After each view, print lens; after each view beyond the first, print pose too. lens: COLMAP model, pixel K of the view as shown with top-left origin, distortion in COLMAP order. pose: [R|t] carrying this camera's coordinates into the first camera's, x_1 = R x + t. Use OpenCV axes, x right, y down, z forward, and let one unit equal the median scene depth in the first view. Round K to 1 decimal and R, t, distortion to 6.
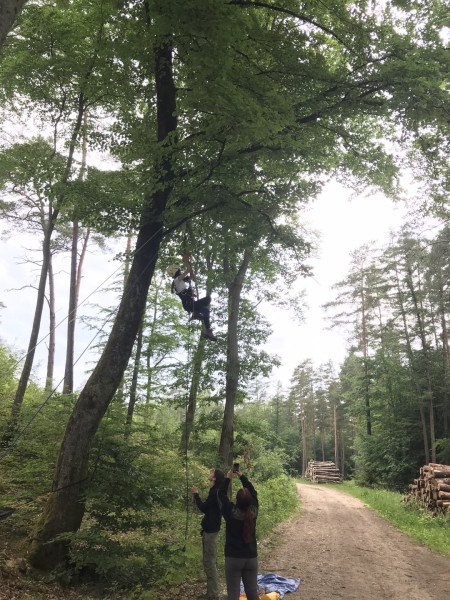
lens RADIAL K [[494.2, 0, 226.3], [0, 494.2, 296.6], [0, 0, 1]] dist [0.028475, -0.039950]
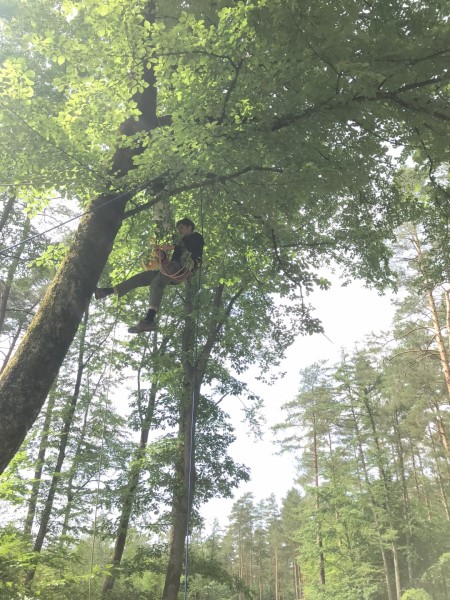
lens RADIAL K [[494.2, 0, 227.9], [0, 494.2, 295.9], [0, 0, 1]] dist [0.028475, -0.039950]
pose [[0.990743, 0.072401, 0.114832, -0.013190], [-0.041080, 0.966142, -0.254718, 0.026460], [-0.129386, 0.247643, 0.960173, 0.084502]]
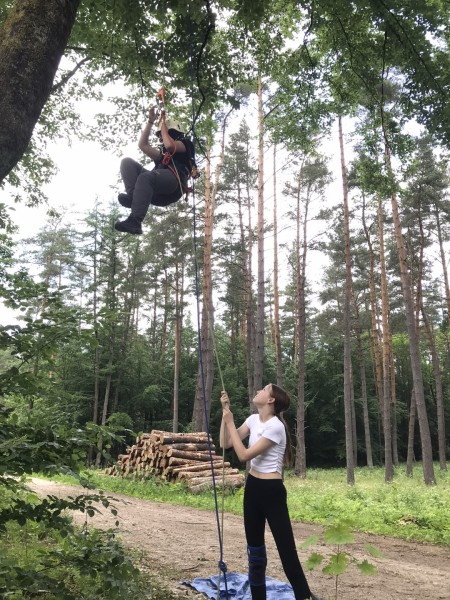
lens RADIAL K [[494.2, 0, 231.0], [0, 494.2, 296.5], [0, 0, 1]] dist [0.028475, -0.039950]
pose [[0.752020, 0.166009, 0.637893, -0.059993], [-0.186711, 0.981777, -0.035388, 0.048180], [-0.632144, -0.092489, 0.769312, 0.108685]]
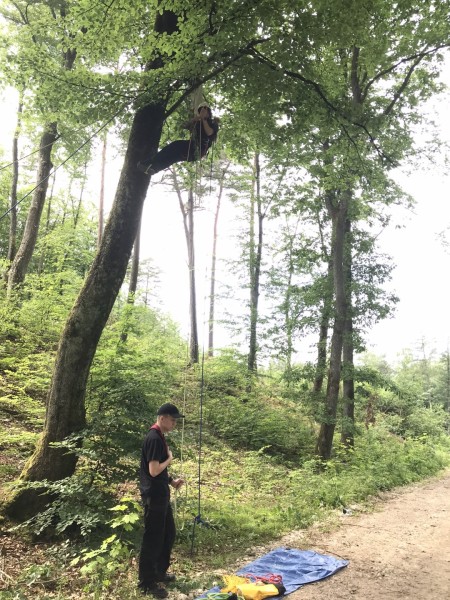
lens RADIAL K [[494.2, 0, 226.6], [0, 494.2, 299.1], [0, 0, 1]] dist [0.028475, -0.039950]
pose [[0.945703, -0.054230, -0.320476, 0.043354], [0.080650, 0.994300, 0.069739, 0.022815], [0.314867, -0.091799, 0.944686, 0.054923]]
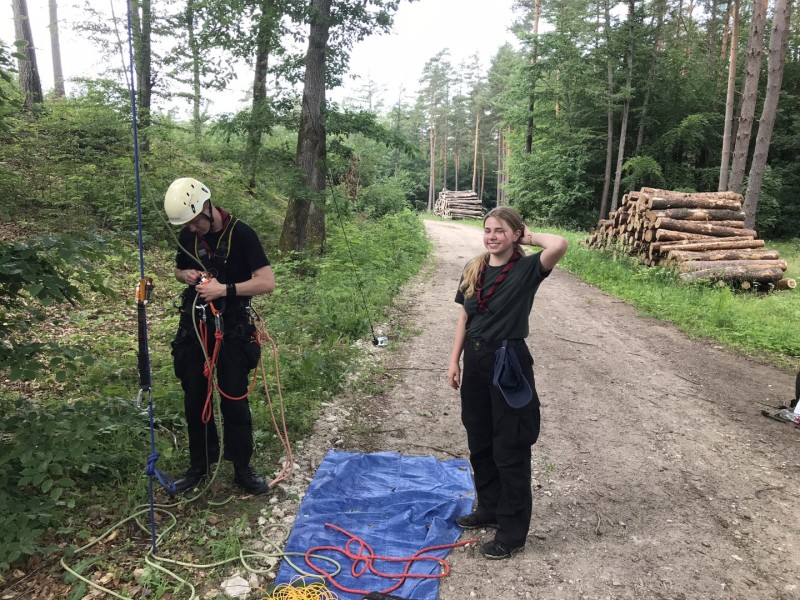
lens RADIAL K [[658.9, 0, 394.4], [0, 658.9, 295.7], [0, 0, 1]] dist [0.028475, -0.039950]
pose [[0.995423, -0.019189, 0.093621, 0.008713], [-0.025737, 0.889616, 0.455983, 0.043595], [-0.092037, -0.456305, 0.885051, 0.117279]]
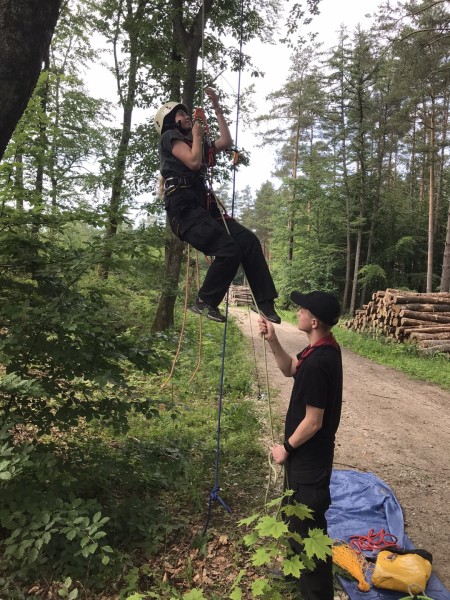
lens RADIAL K [[494.2, 0, 228.6], [0, 494.2, 299.8], [0, 0, 1]] dist [0.028475, -0.039950]
pose [[0.981460, 0.004739, 0.191608, -0.026284], [-0.070298, 0.938926, 0.336862, 0.035409], [-0.178309, -0.344086, 0.921852, 0.105632]]
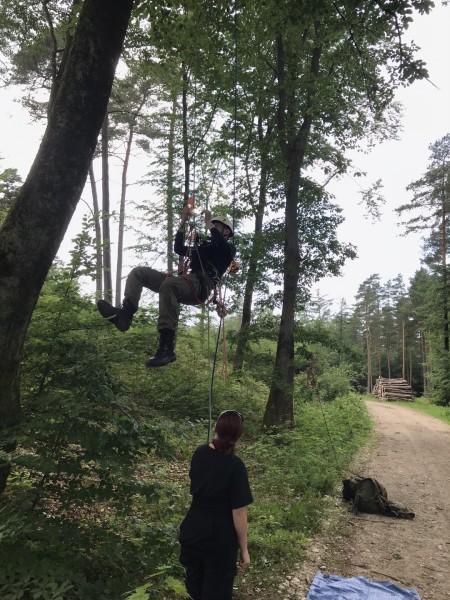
lens RADIAL K [[494.2, 0, 228.0], [0, 494.2, 298.5], [0, 0, 1]] dist [0.028475, -0.039950]
pose [[0.992530, -0.015510, -0.121013, 0.002707], [0.034810, 0.986657, 0.159046, 0.031810], [0.116931, -0.162070, 0.979827, 0.095495]]
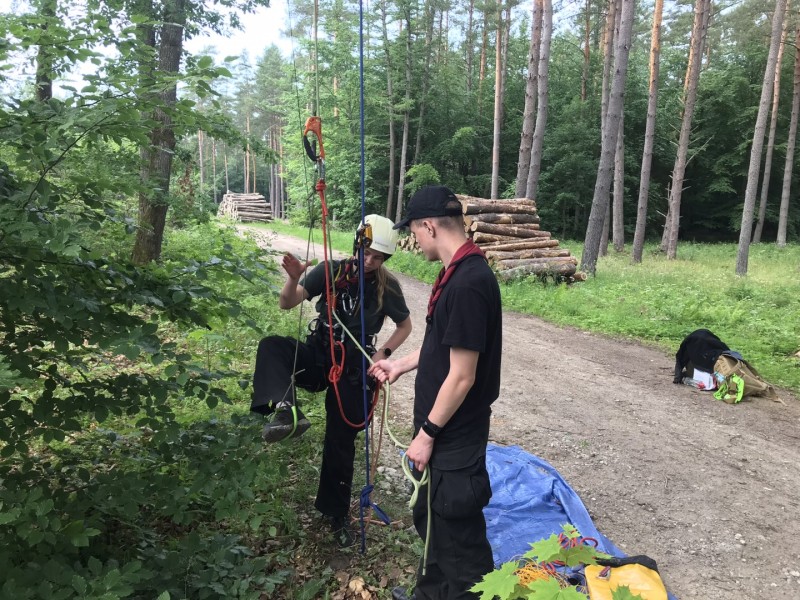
lens RADIAL K [[658.9, 0, 396.9], [0, 658.9, 297.8], [0, 0, 1]] dist [0.028475, -0.039950]
pose [[0.900315, -0.065711, 0.430249, -0.033682], [-0.138561, 0.893831, 0.426458, 0.043447], [-0.412593, -0.443563, 0.795625, 0.122998]]
